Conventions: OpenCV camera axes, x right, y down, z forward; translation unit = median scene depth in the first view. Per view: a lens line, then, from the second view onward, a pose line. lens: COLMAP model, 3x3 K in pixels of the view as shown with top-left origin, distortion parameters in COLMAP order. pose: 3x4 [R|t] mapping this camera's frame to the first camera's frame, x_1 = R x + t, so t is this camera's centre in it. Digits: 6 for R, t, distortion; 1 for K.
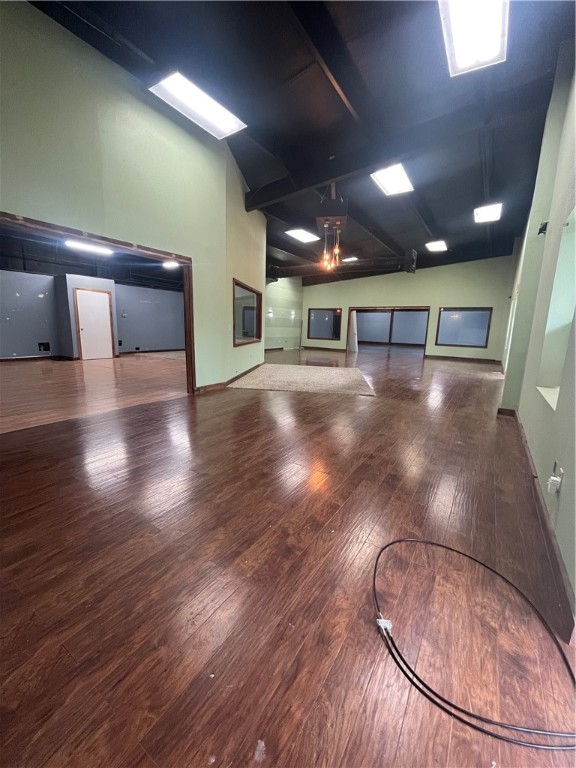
lens RADIAL K [[311.0, 0, 288.0], [0, 311.0, 384.0], [0, 0, 1]] dist [-0.002167, -0.000170]
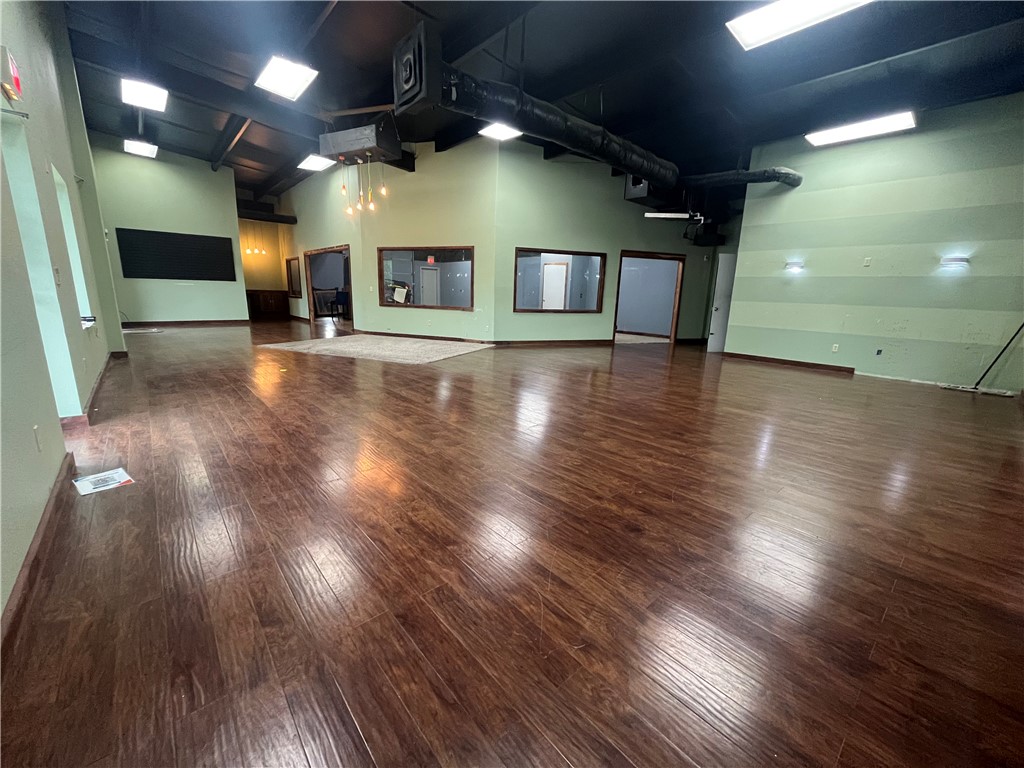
lens RADIAL K [[414.7, 0, 511.6], [0, 414.7, 388.2], [0, 0, 1]] dist [-0.002167, -0.000170]
pose [[-0.272640, 0.183099, -0.944533, 0.946708], [-0.216147, 0.944973, 0.245575, -0.200625], [0.937522, 0.271112, -0.218061, 1.273674]]
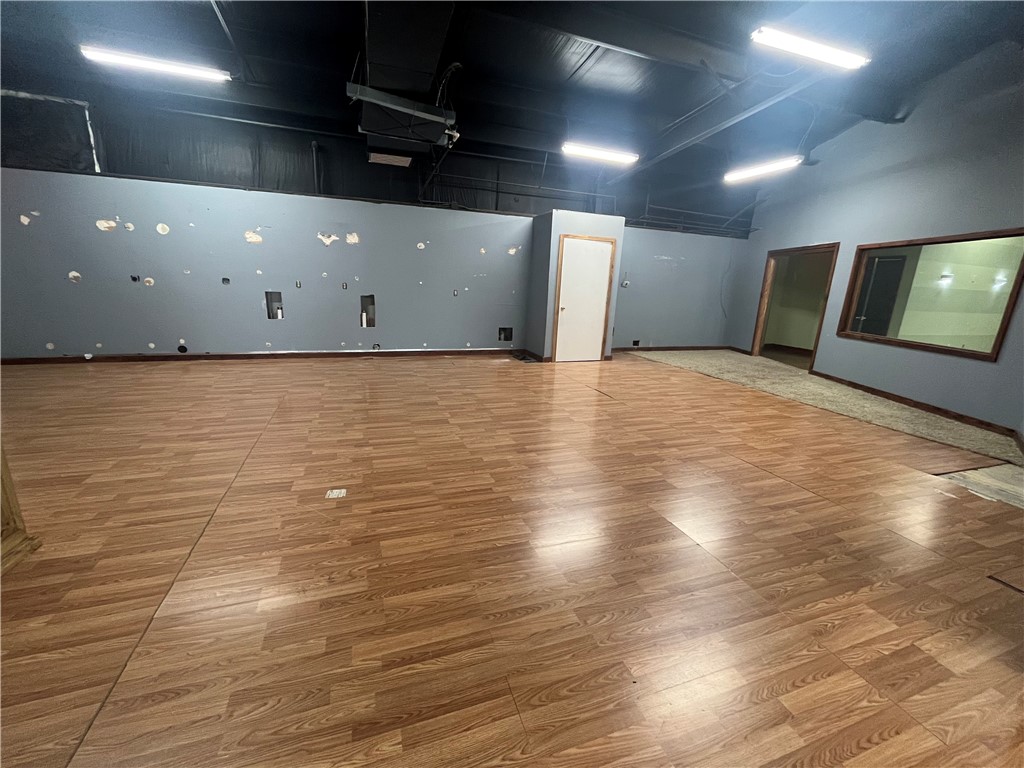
lens RADIAL K [[414.7, 0, 511.6], [0, 414.7, 388.2], [0, 0, 1]] dist [-0.002167, -0.000170]
pose [[0.800694, 0.148537, -0.580366, -0.264945], [-0.126979, 0.988842, 0.077896, -0.076535], [0.585461, 0.011324, 0.810621, 0.319795]]
